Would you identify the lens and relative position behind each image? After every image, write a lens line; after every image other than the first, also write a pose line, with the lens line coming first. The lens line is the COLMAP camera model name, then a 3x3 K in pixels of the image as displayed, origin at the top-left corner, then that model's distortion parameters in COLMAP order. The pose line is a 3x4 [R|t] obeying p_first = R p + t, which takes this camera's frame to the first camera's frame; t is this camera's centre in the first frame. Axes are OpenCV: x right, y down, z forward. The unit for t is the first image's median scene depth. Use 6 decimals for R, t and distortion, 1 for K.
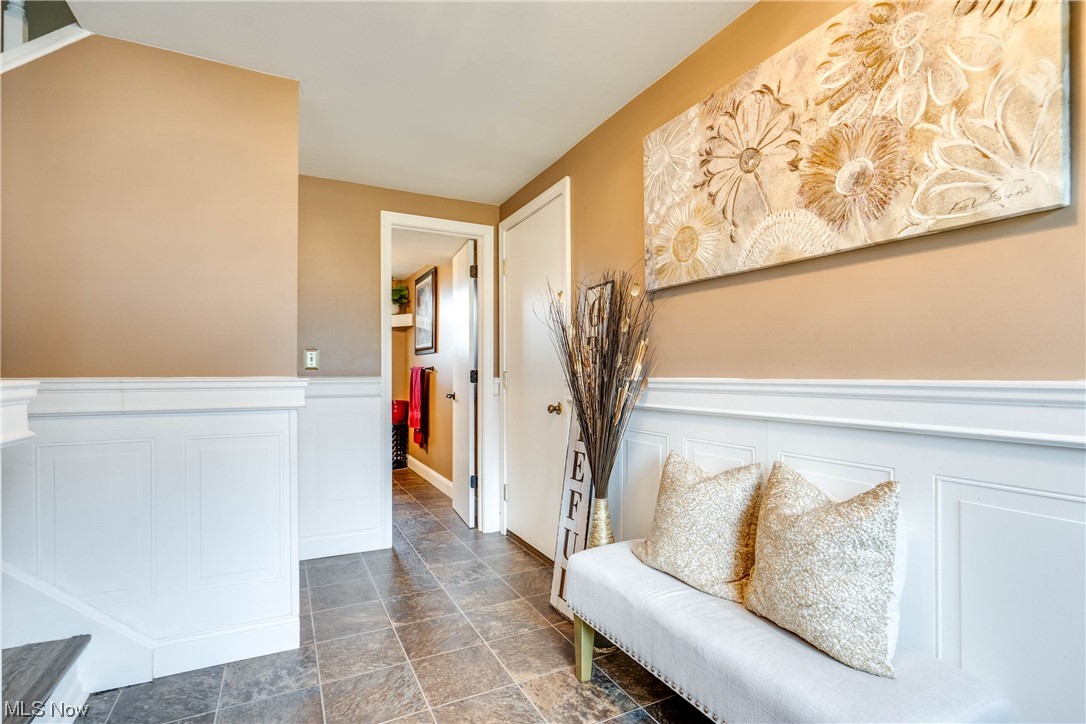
lens RADIAL K [[506.9, 0, 542.1], [0, 506.9, 369.9], [0, 0, 1]] dist [0.001270, -0.000092]
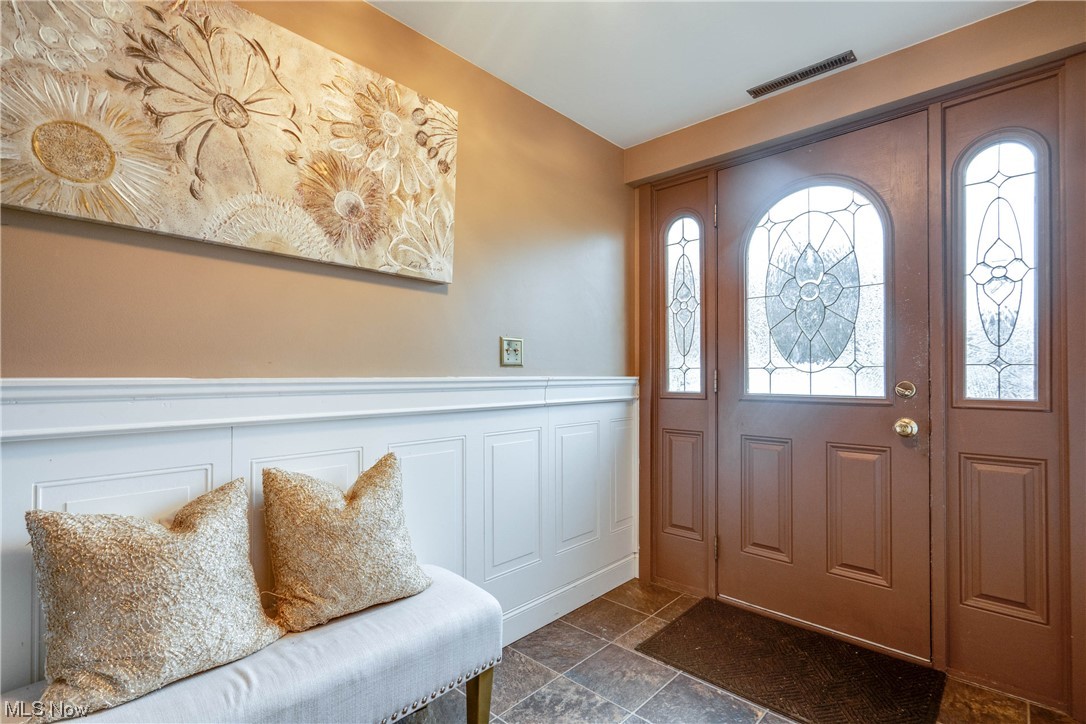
lens RADIAL K [[506.9, 0, 542.8], [0, 506.9, 367.1], [0, 0, 1]] dist [0.001270, -0.000092]
pose [[-0.329424, 0.012332, 0.944102, -0.594371], [-0.011946, 0.999780, -0.017228, 0.008950], [-0.944107, -0.016953, -0.329204, 0.887209]]
